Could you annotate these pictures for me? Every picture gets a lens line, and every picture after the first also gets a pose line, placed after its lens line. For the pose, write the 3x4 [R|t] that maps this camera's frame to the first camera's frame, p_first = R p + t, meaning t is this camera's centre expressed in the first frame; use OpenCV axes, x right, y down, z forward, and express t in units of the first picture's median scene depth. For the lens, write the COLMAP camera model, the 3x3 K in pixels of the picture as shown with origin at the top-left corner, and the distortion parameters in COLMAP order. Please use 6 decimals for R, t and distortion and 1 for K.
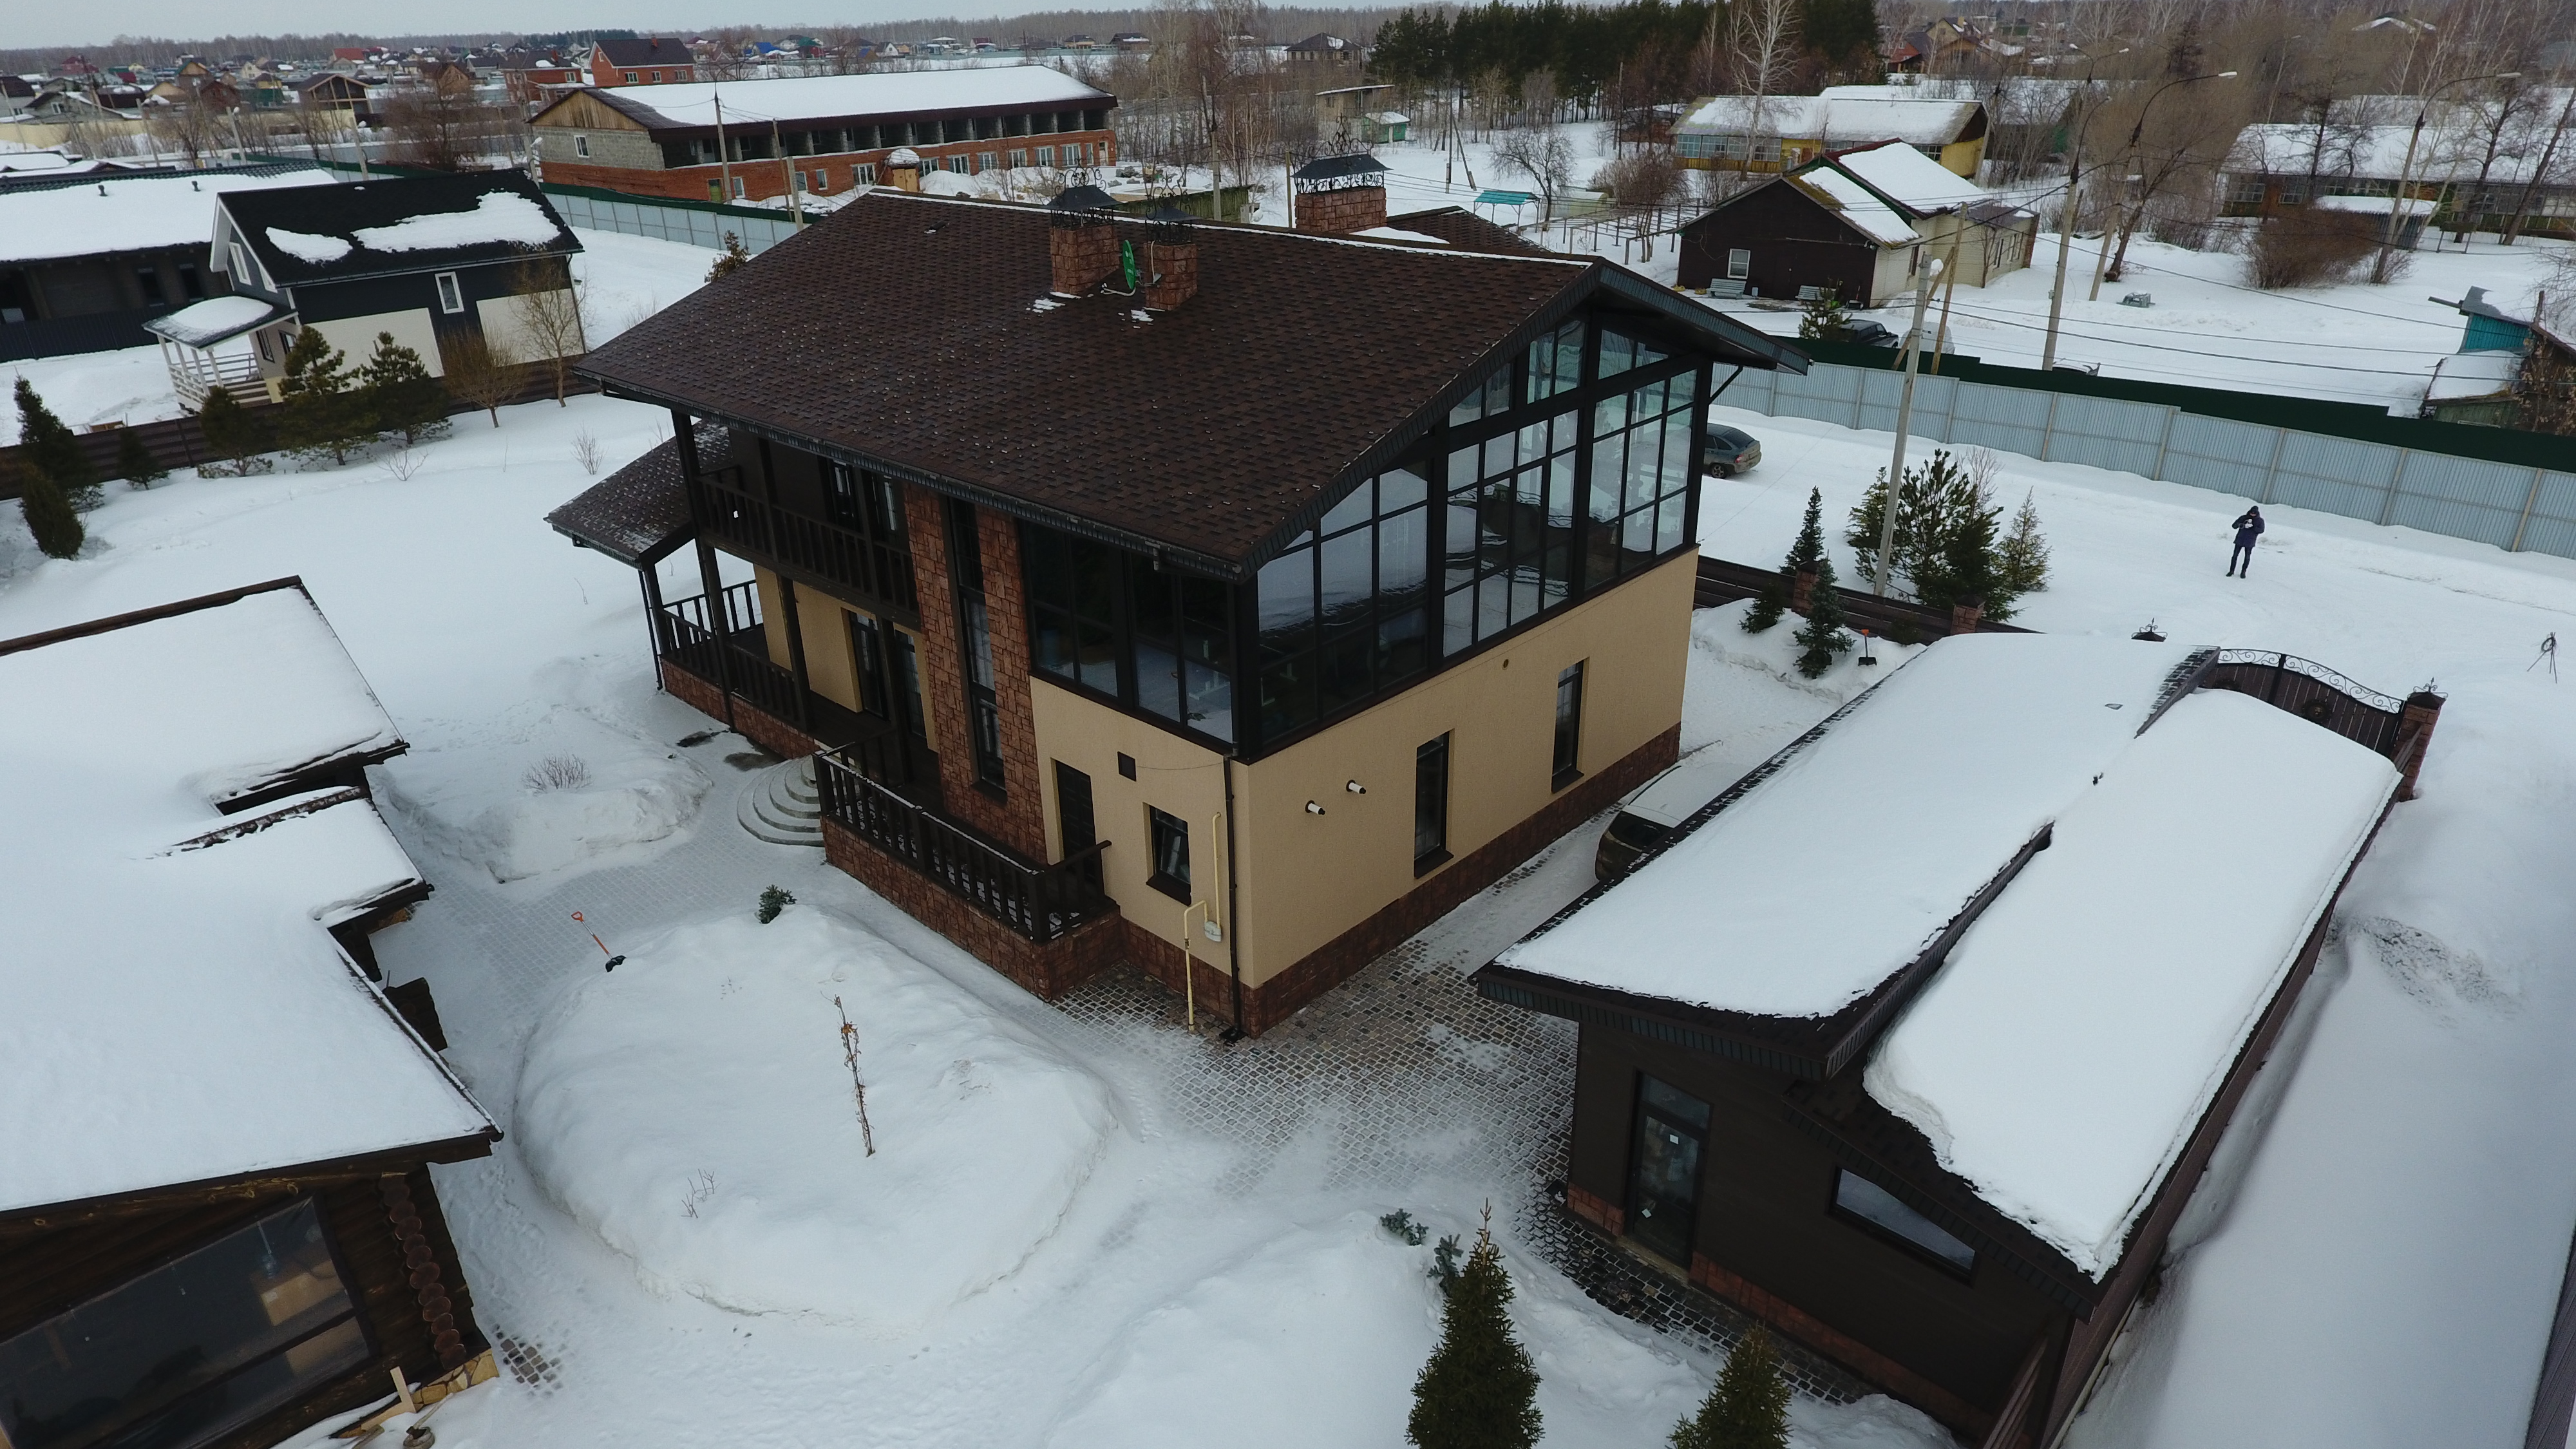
lens RADIAL K [[1487.9, 0, 1271.3], [0, 1487.9, 726.7], [0, 0, 1]] dist [-0.004006, -0.000538]
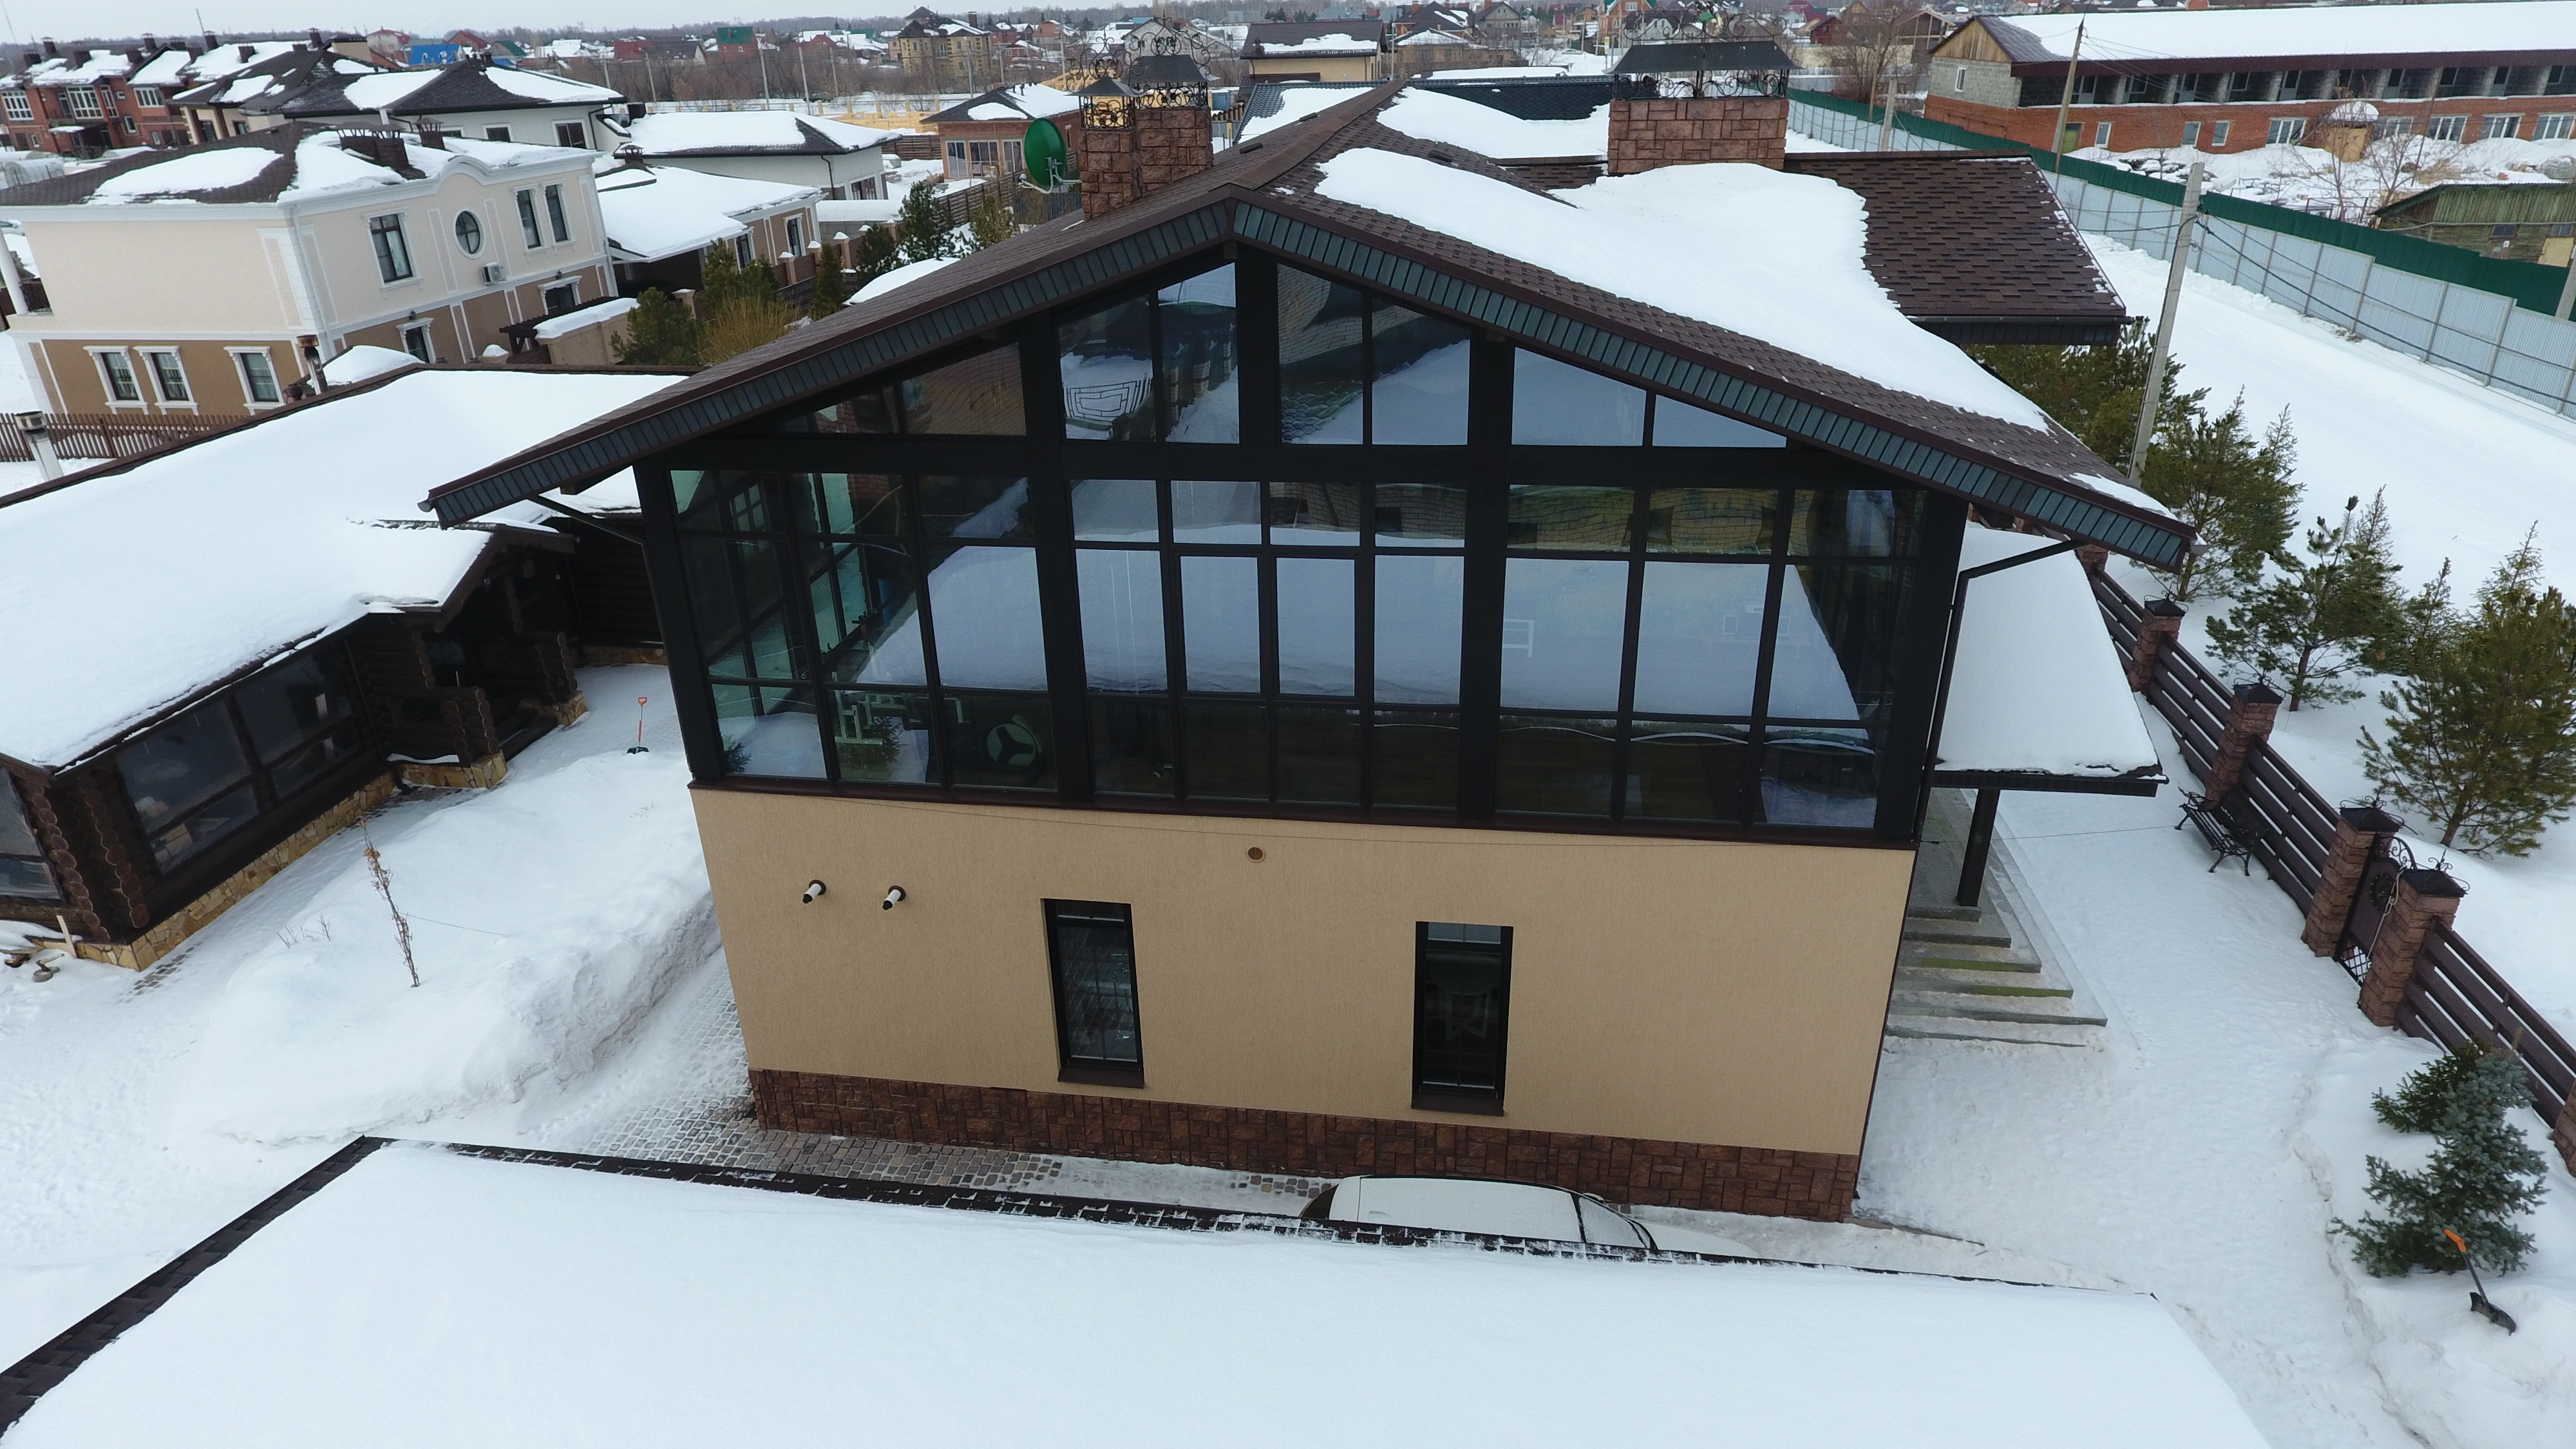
lens RADIAL K [[1494.6, 0, 1288.0], [0, 1494.6, 724.5], [0, 0, 1]] dist [0.004481, 0.001708]
pose [[0.573229, 0.356566, -0.737746, 0.606340], [-0.338398, 0.923004, 0.183168, -0.210851], [0.746254, 0.144655, 0.649754, 0.604890]]
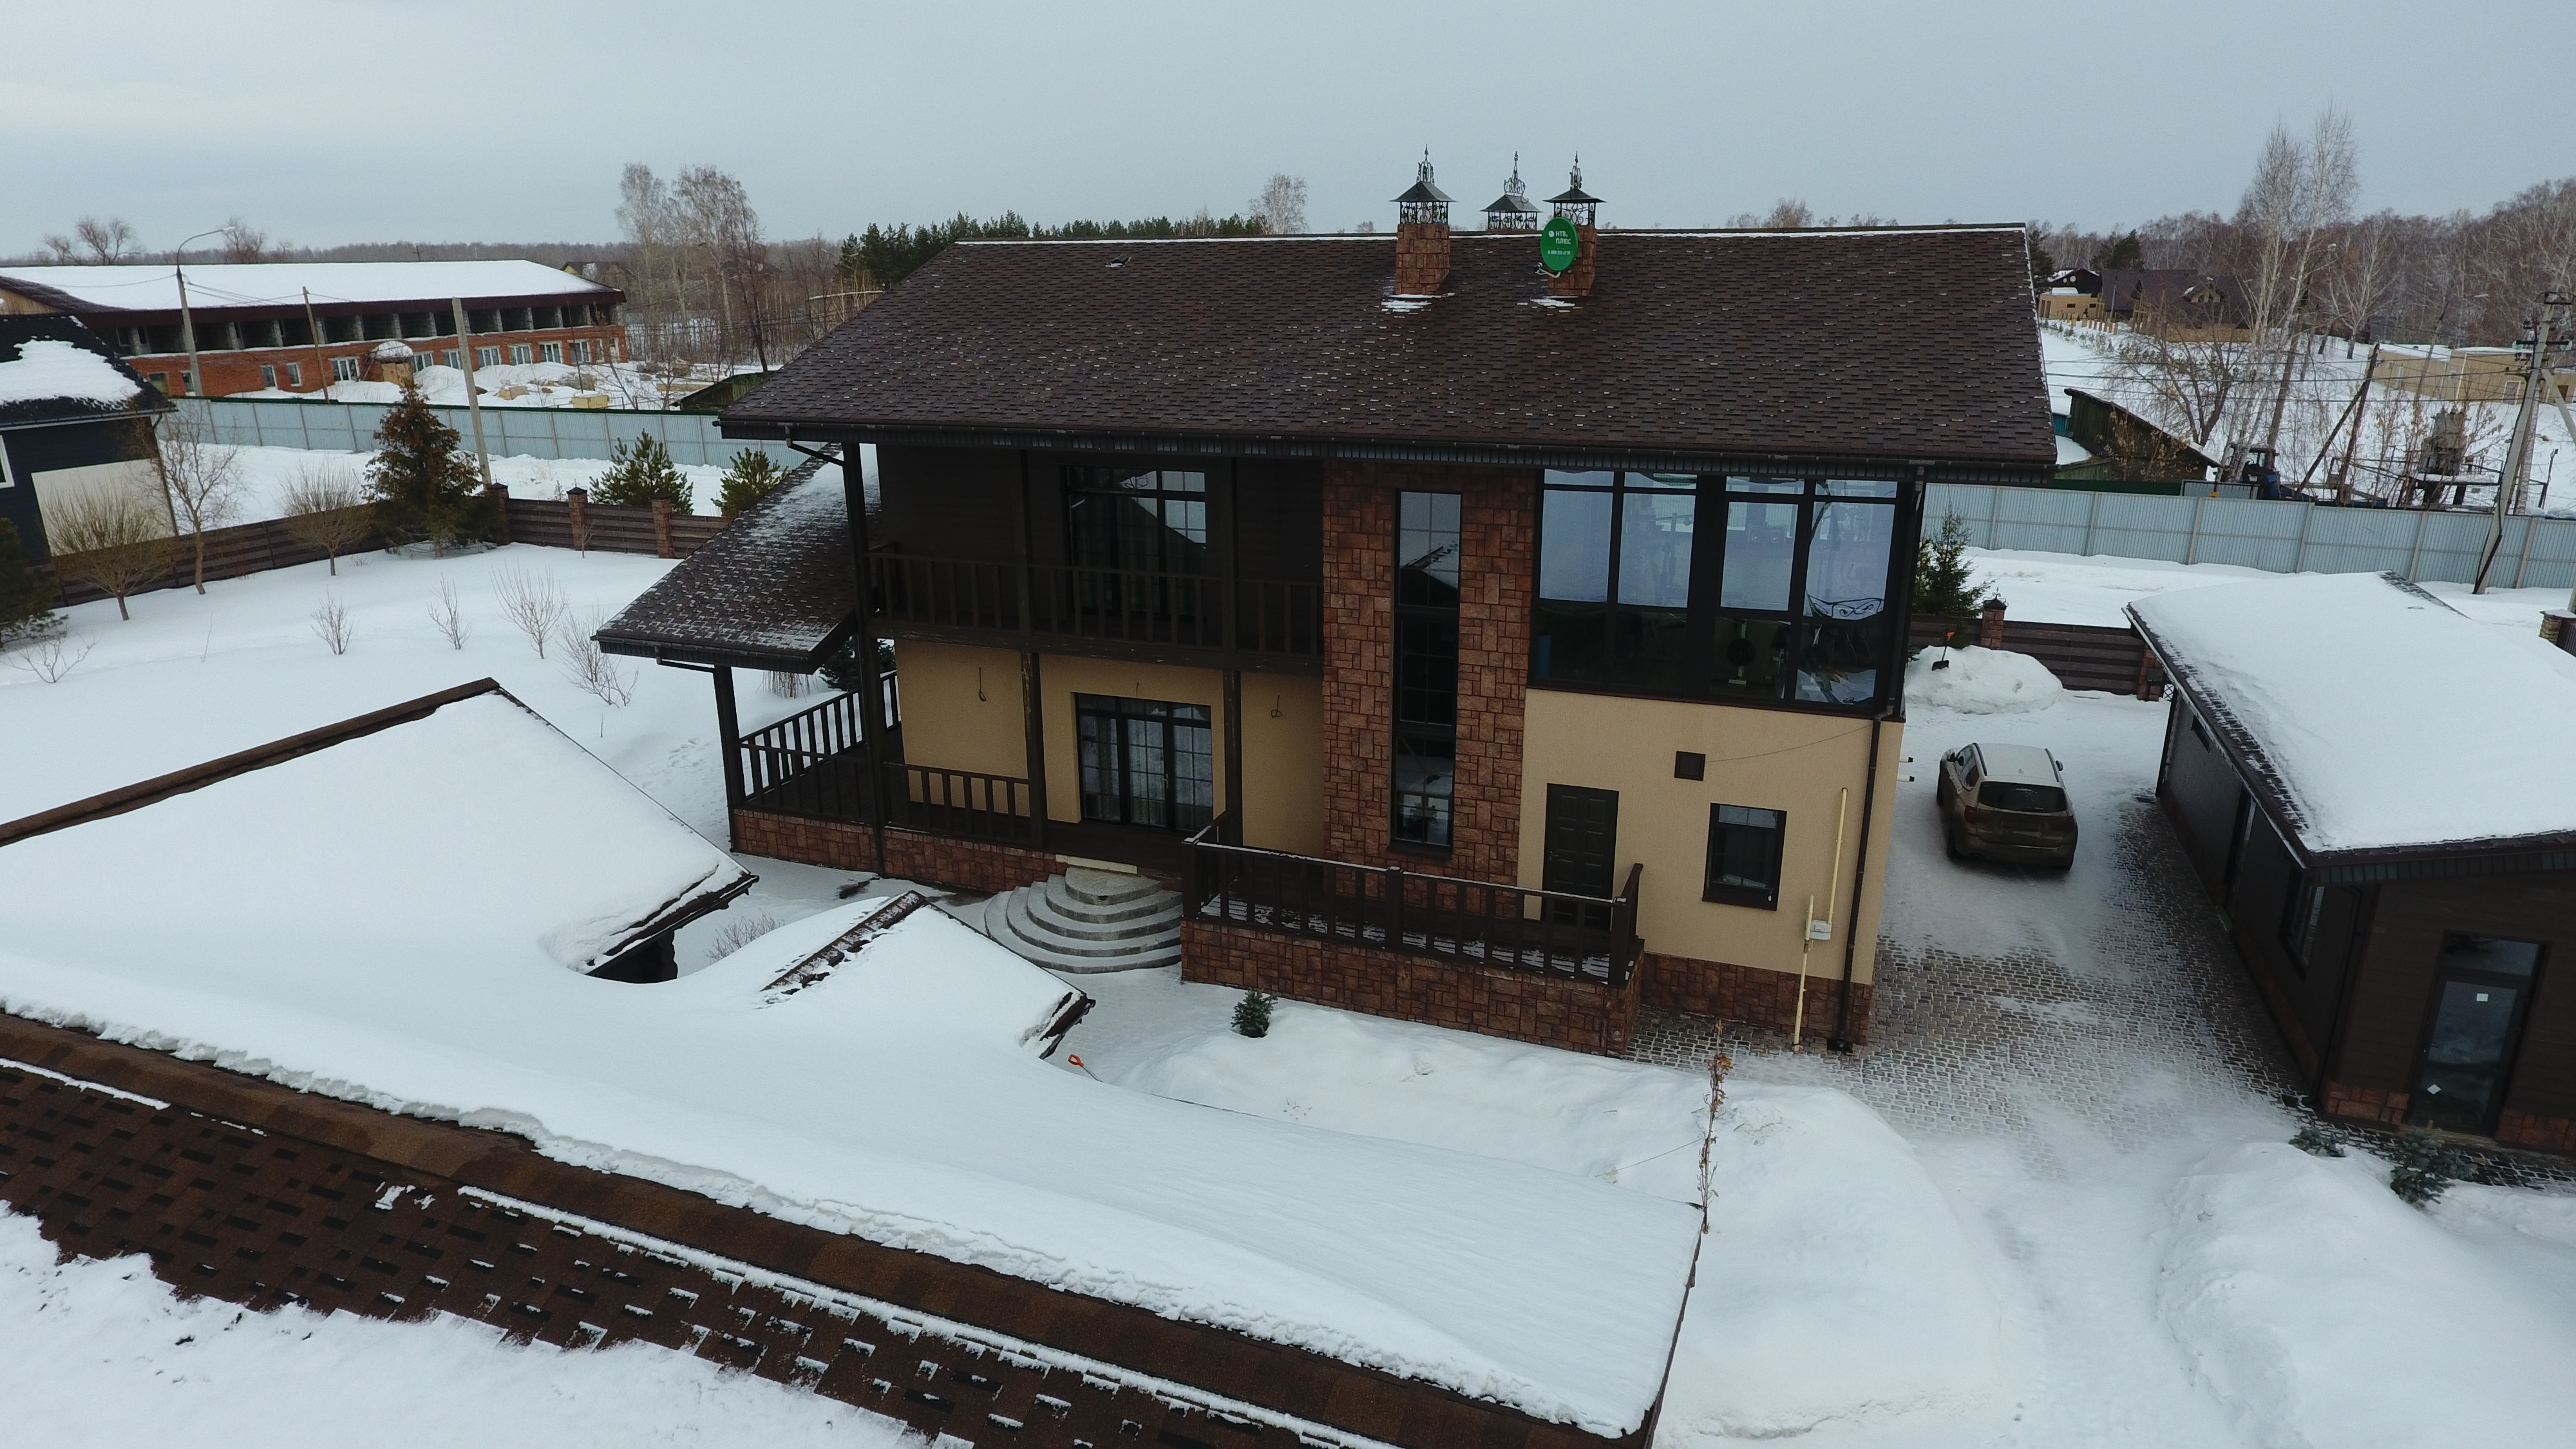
lens RADIAL K [[1487.9, 0, 1271.3], [0, 1487.9, 726.7], [0, 0, 1]] dist [-0.004006, -0.000538]
pose [[0.923421, -0.104283, 0.369350, -0.569261], [0.154854, 0.981800, -0.109949, 0.054434], [-0.351162, 0.158724, 0.922763, 0.224032]]
